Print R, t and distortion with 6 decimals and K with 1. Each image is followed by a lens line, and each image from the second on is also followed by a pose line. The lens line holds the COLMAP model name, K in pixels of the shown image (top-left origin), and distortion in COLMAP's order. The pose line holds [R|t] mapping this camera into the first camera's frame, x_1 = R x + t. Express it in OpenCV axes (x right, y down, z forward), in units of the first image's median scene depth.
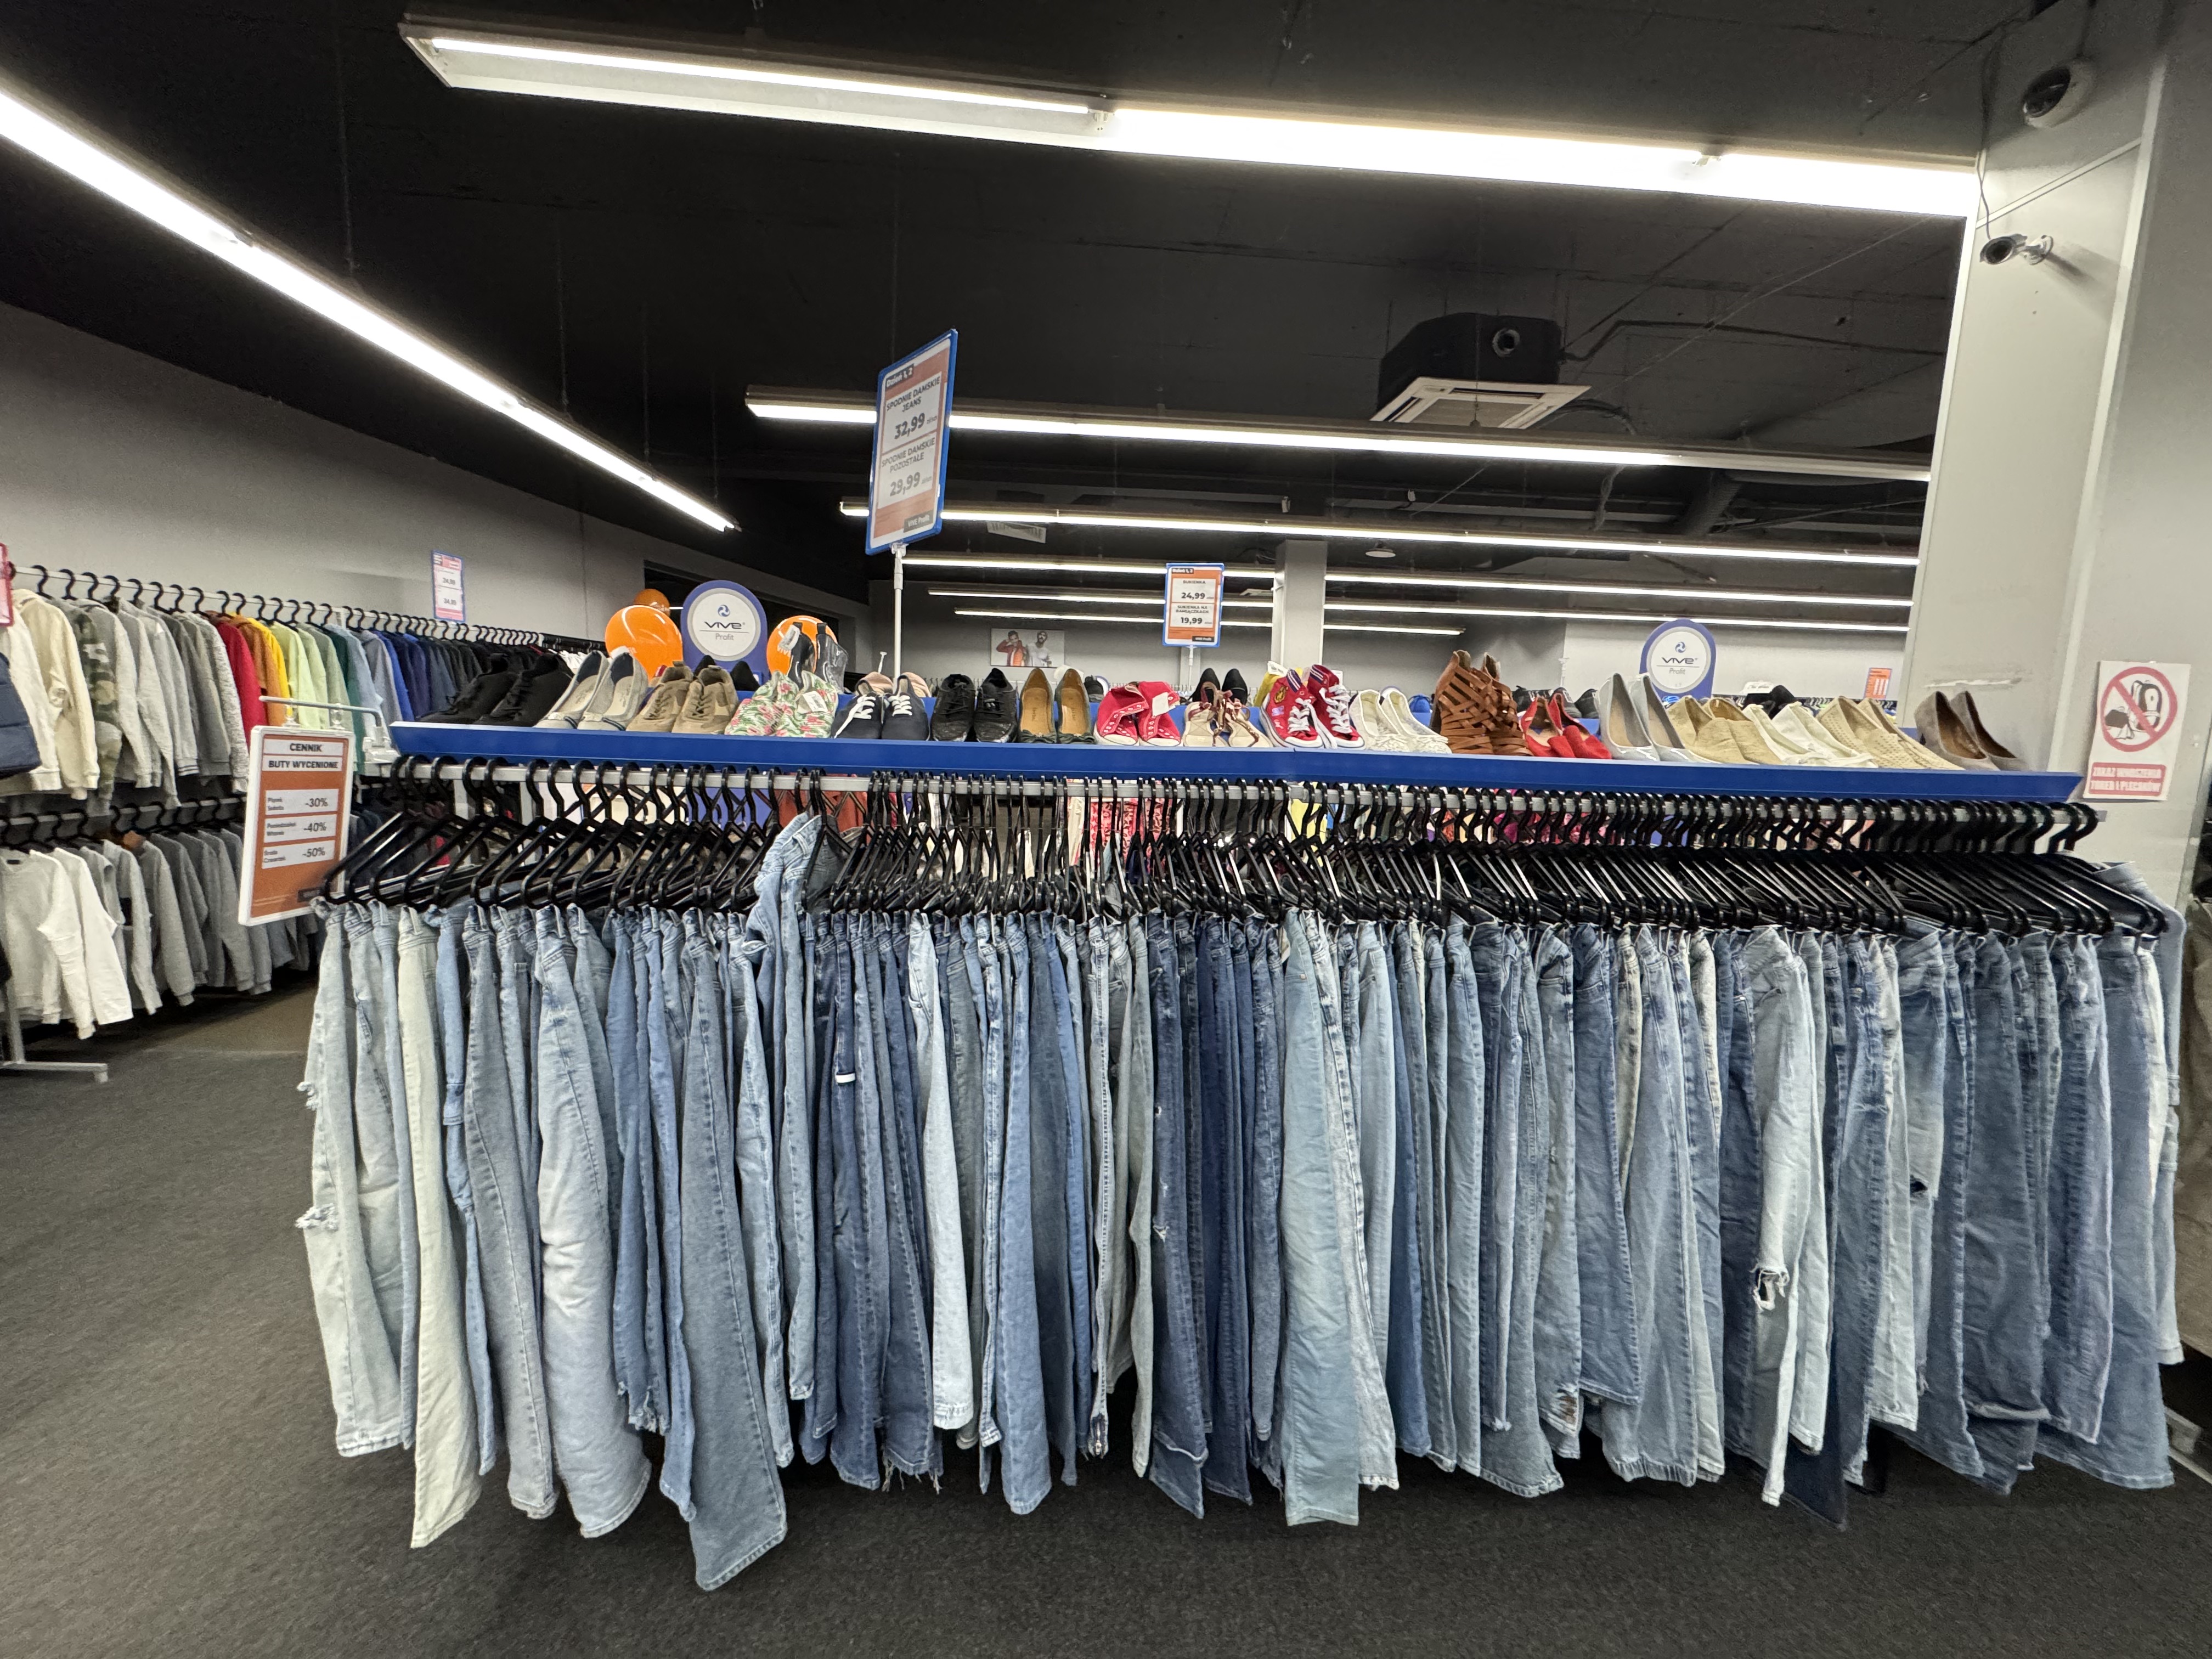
lens RADIAL K [[887.2, 0, 1109.7], [0, 887.2, 823.0], [0, 0, 1]] dist [-0.003292, 0.000448]
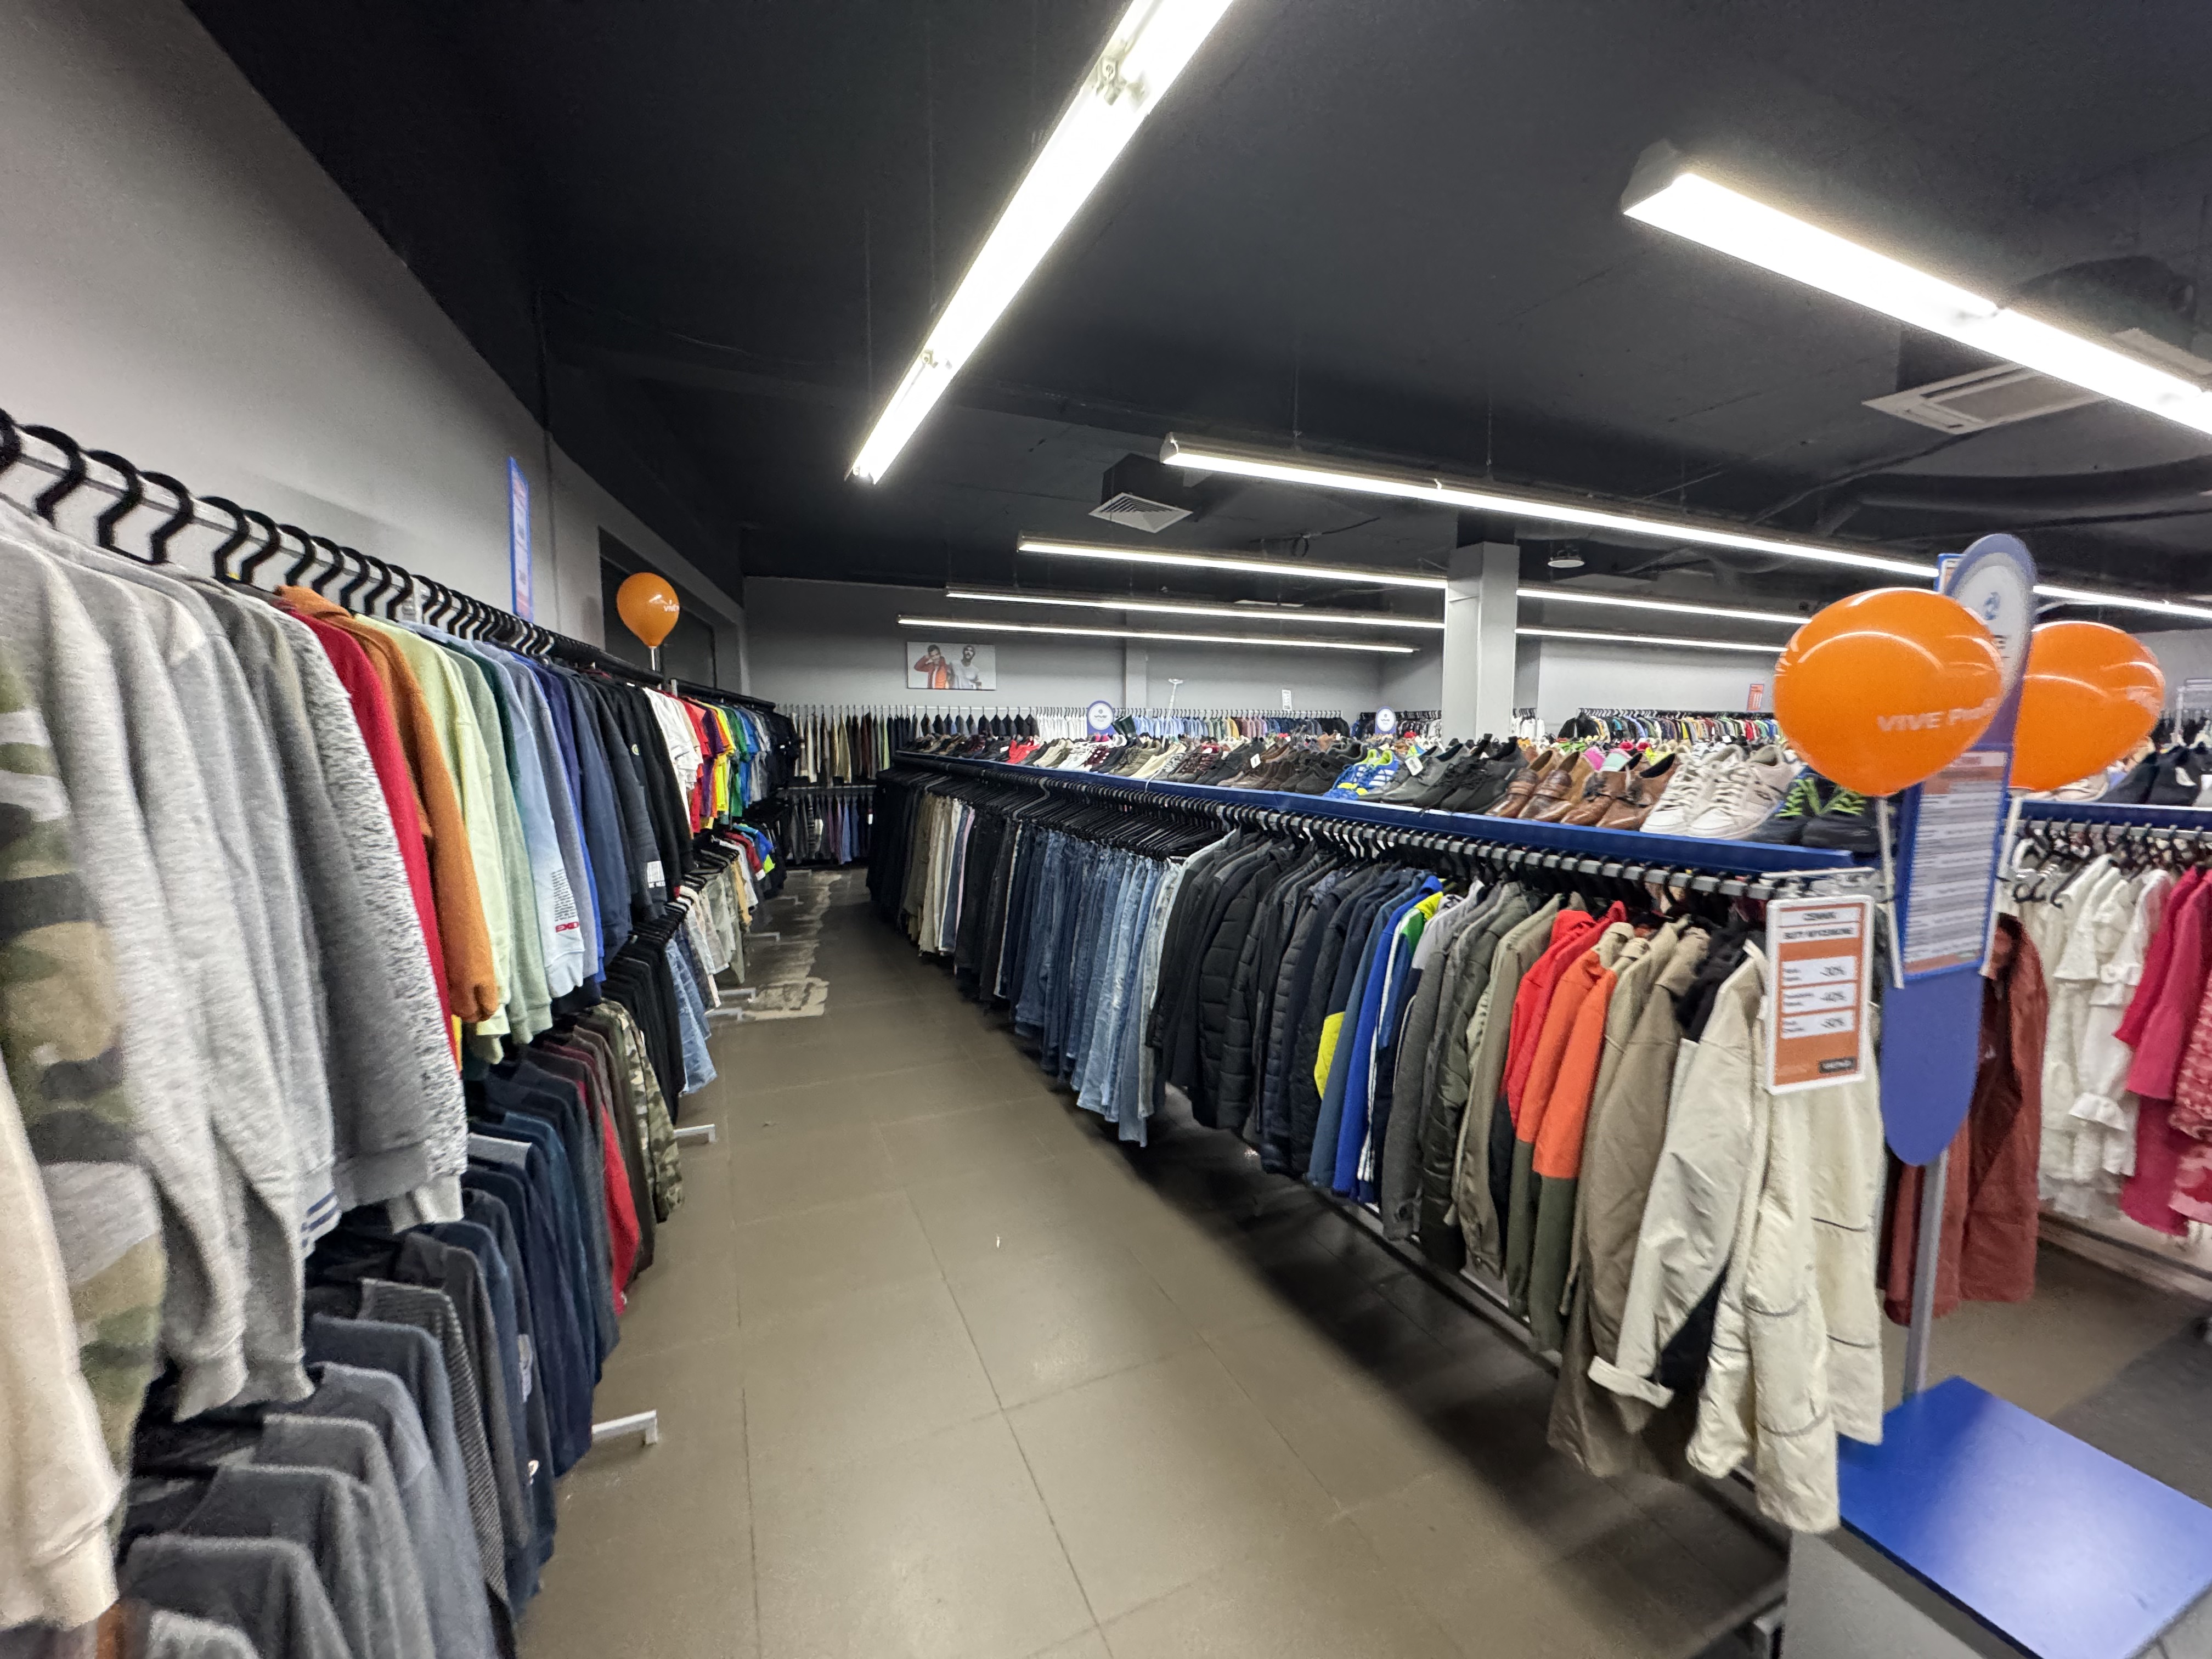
lens RADIAL K [[887.2, 0, 1109.7], [0, 887.2, 823.0], [0, 0, 1]] dist [-0.003292, 0.000448]
pose [[0.935836, -0.063763, 0.346620, -1.972822], [0.068719, 0.997634, -0.002013, -0.331270], [-0.345672, 0.025704, 0.938003, 1.496188]]
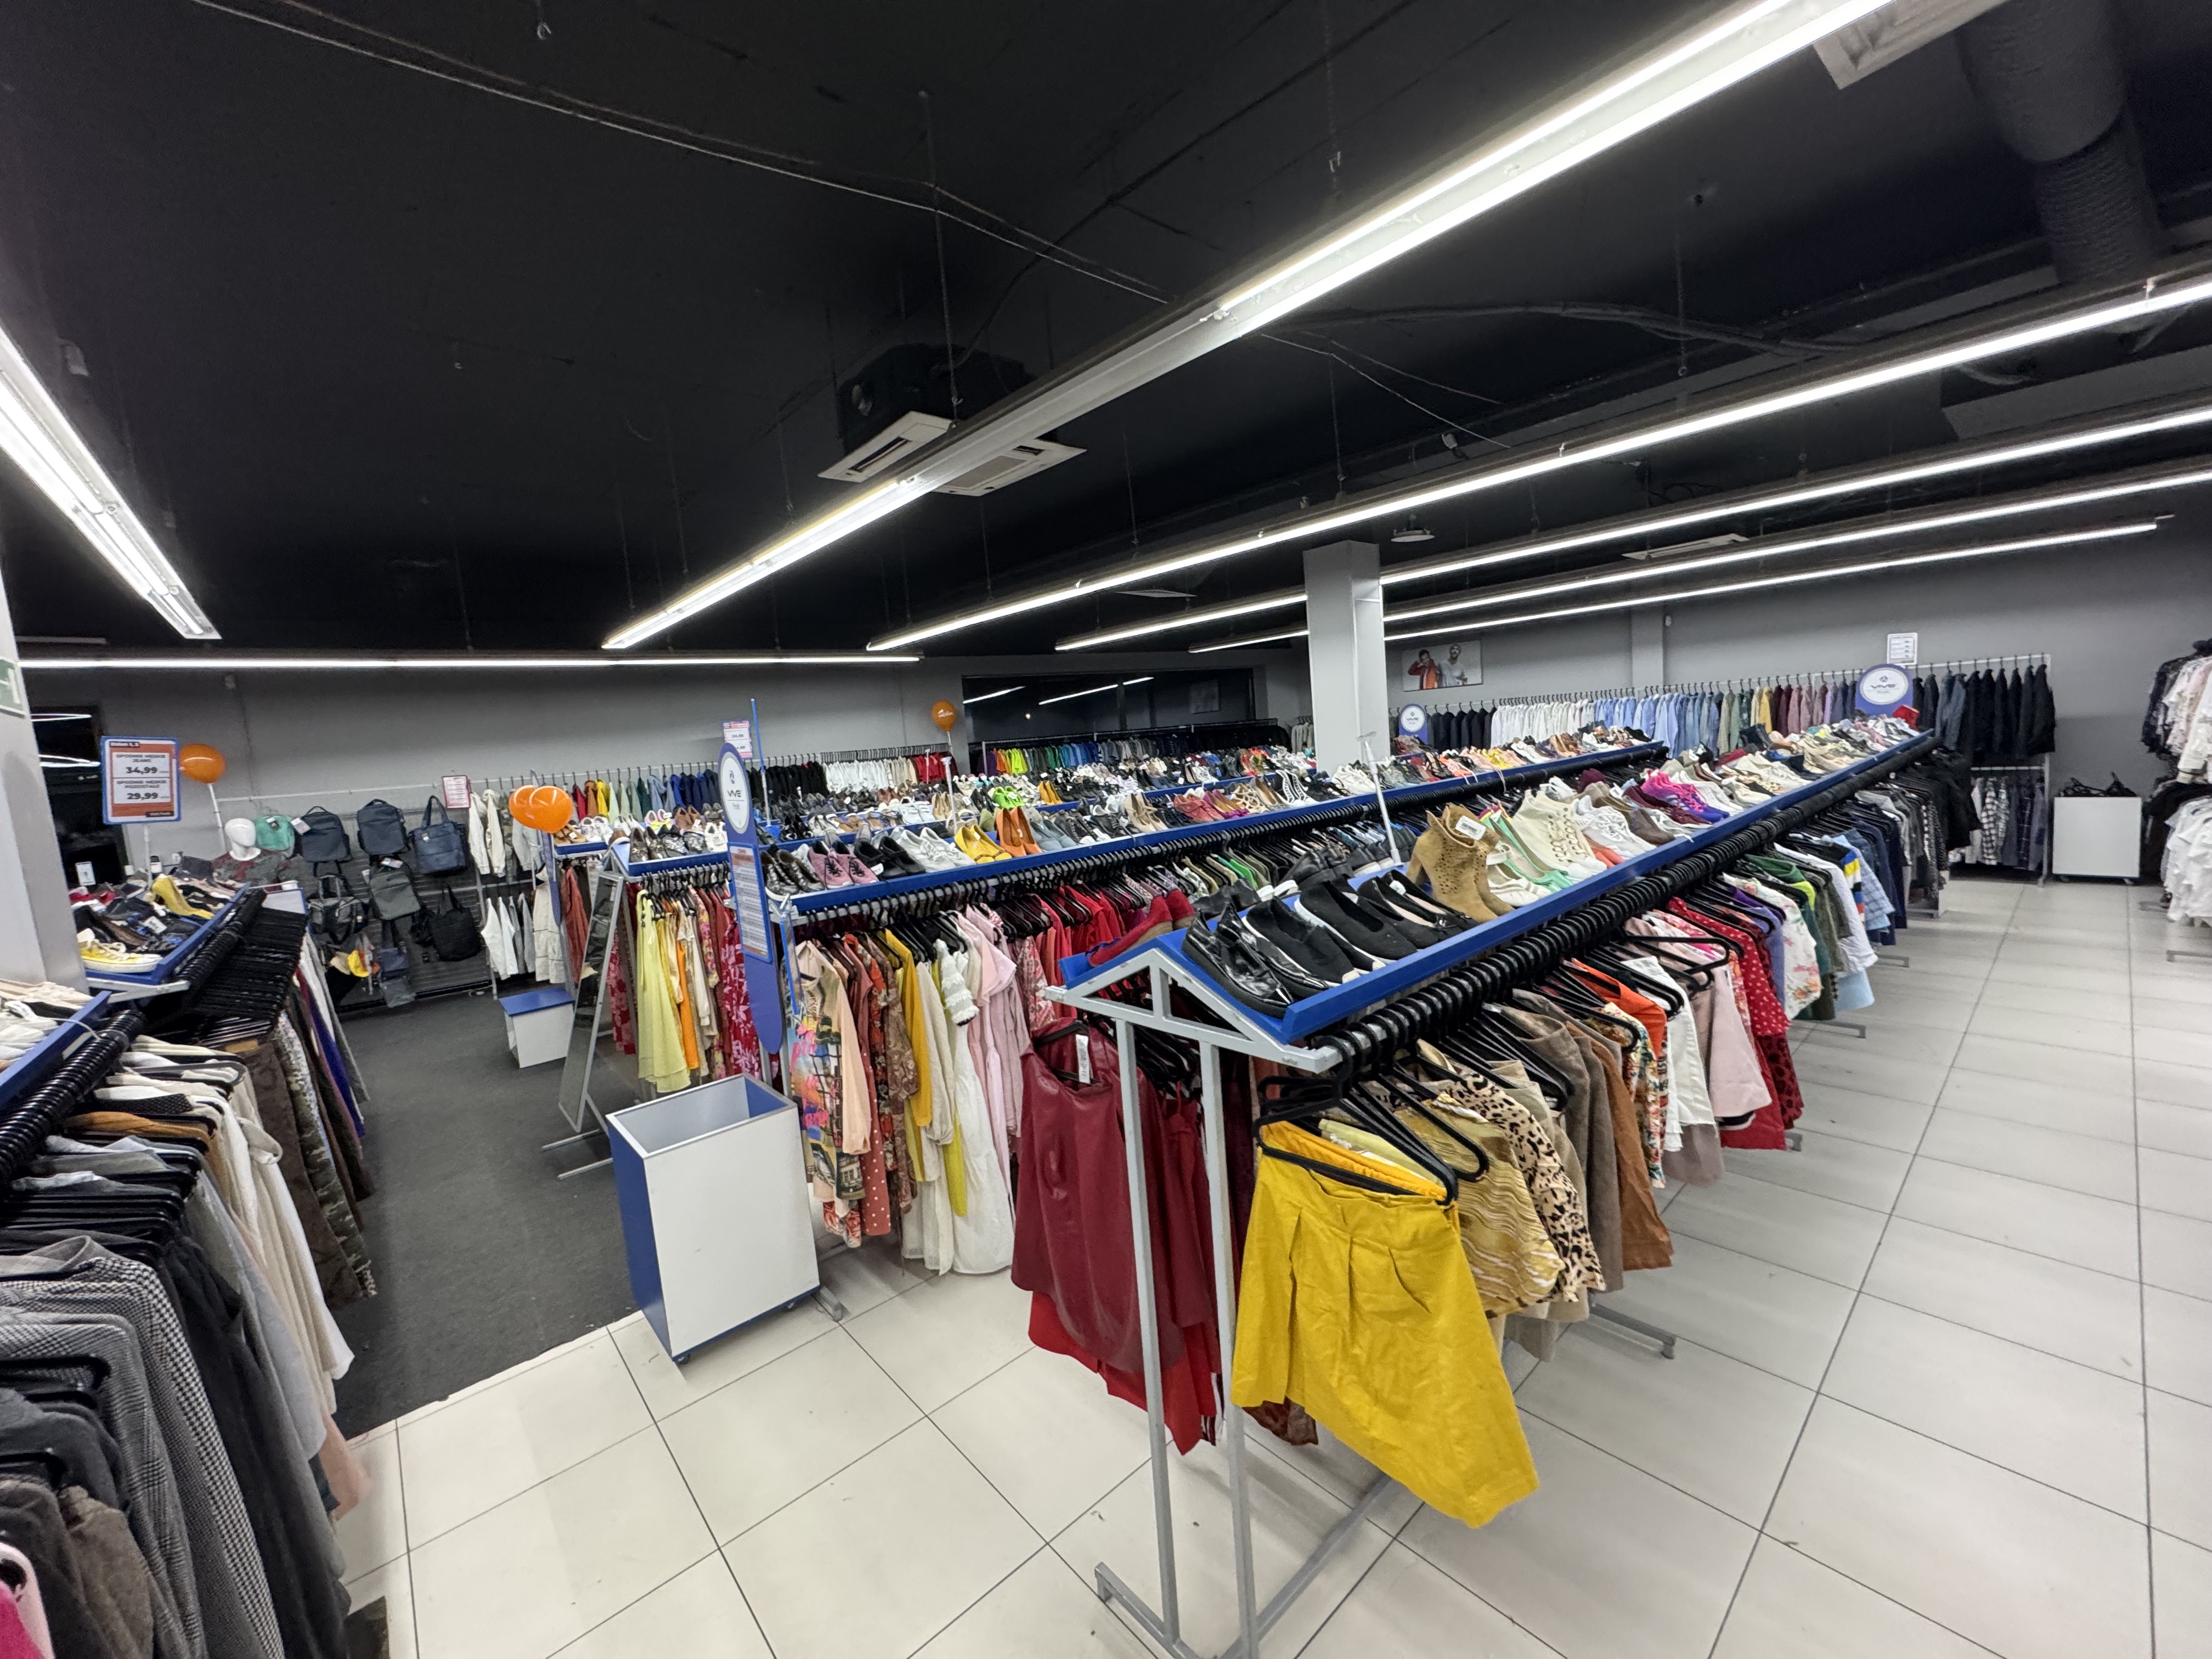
lens RADIAL K [[887.2, 0, 1109.7], [0, 887.2, 823.0], [0, 0, 1]] dist [-0.003292, 0.000448]
pose [[0.594003, 0.003013, -0.804457, 3.308803], [-0.003181, 0.999994, 0.001397, -0.343207], [0.804456, 0.001729, 0.594009, 1.739600]]
